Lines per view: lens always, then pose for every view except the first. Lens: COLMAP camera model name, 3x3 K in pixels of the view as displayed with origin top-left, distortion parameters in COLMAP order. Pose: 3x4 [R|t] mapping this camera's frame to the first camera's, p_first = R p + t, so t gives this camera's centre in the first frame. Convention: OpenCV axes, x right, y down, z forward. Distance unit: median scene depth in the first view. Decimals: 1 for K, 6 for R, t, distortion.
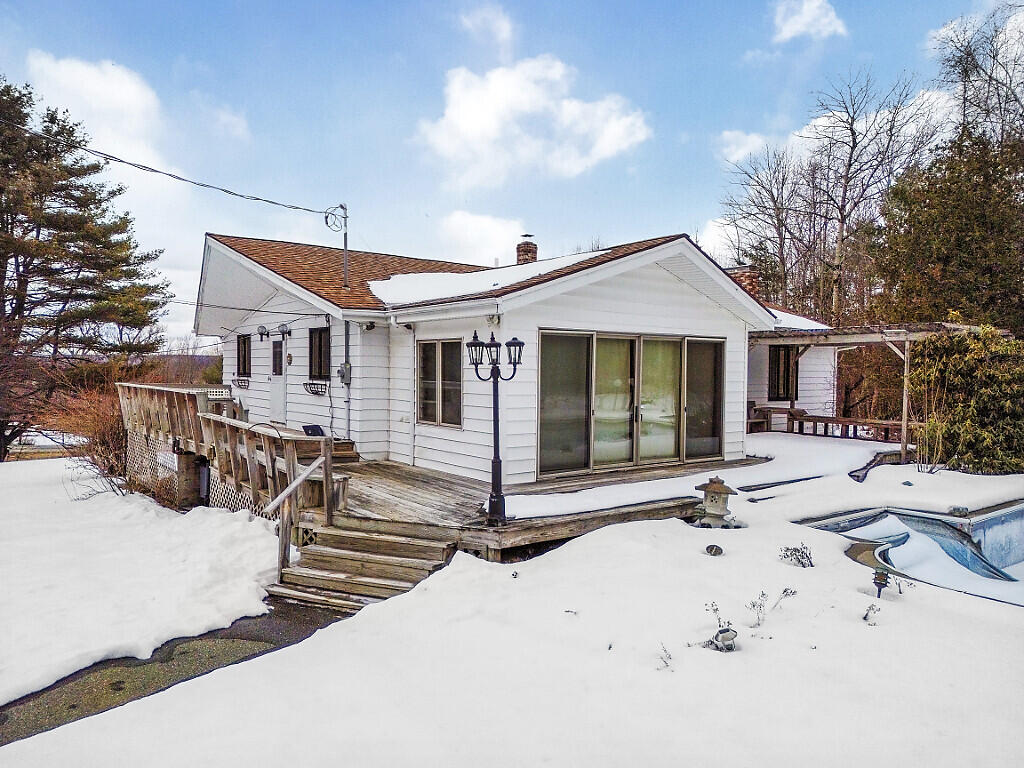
lens RADIAL K [[707.1, 0, 512.0], [0, 707.1, 384.0], [0, 0, 1]] dist [0.064059, -0.047018]
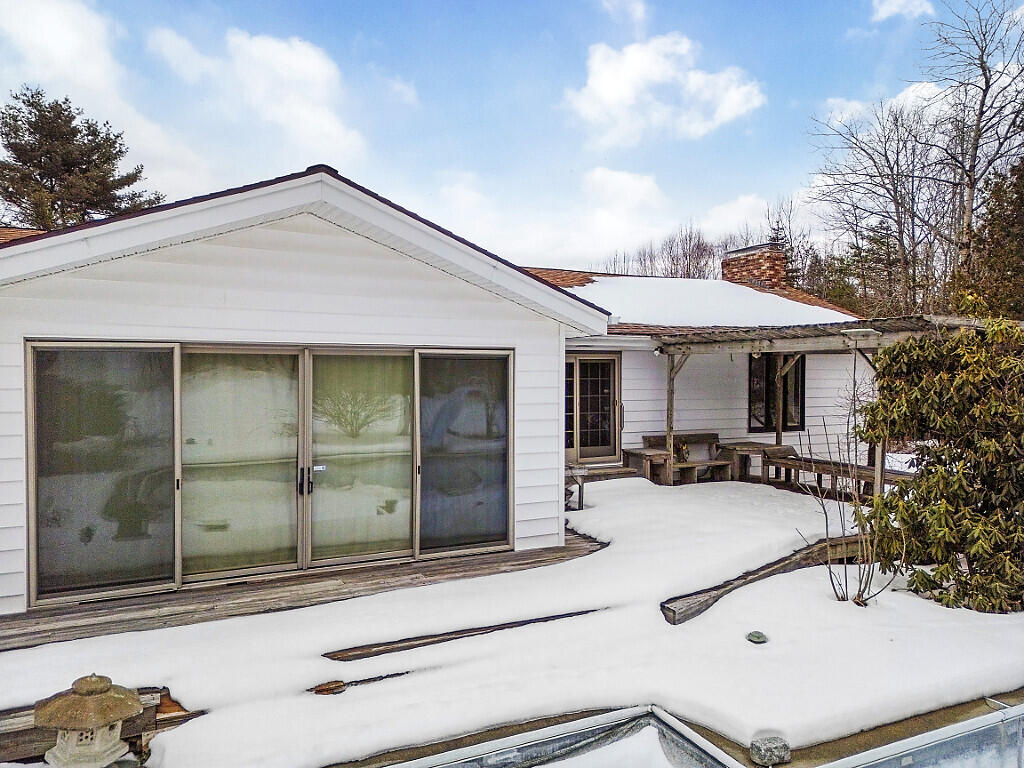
lens RADIAL K [[707.1, 0, 512.0], [0, 707.1, 384.0], [0, 0, 1]] dist [0.064059, -0.047018]
pose [[0.977872, -0.001769, -0.209195, 0.376182], [0.001083, 0.999994, -0.003395, -0.028816], [0.209200, 0.003094, 0.977868, 0.364170]]
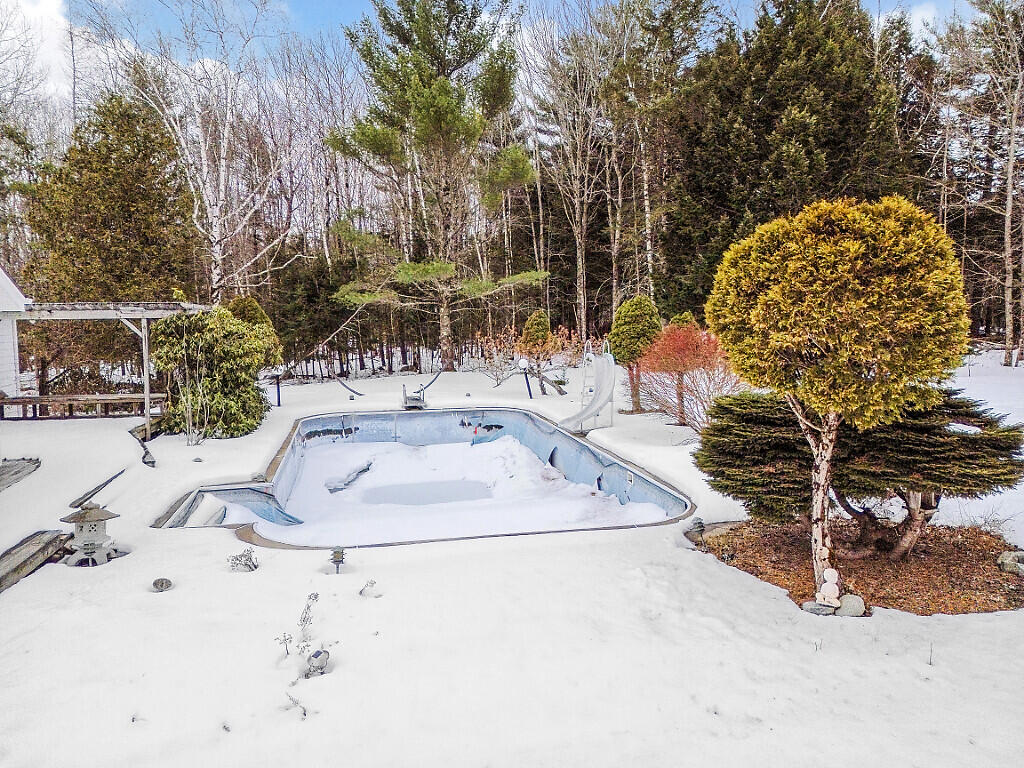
lens RADIAL K [[707.1, 0, 512.0], [0, 707.1, 384.0], [0, 0, 1]] dist [0.064059, -0.047018]
pose [[0.412802, -0.098277, 0.905503, -0.165355], [0.030029, 0.995090, 0.094311, -0.047367], [-0.910326, -0.011740, 0.413726, 0.098151]]
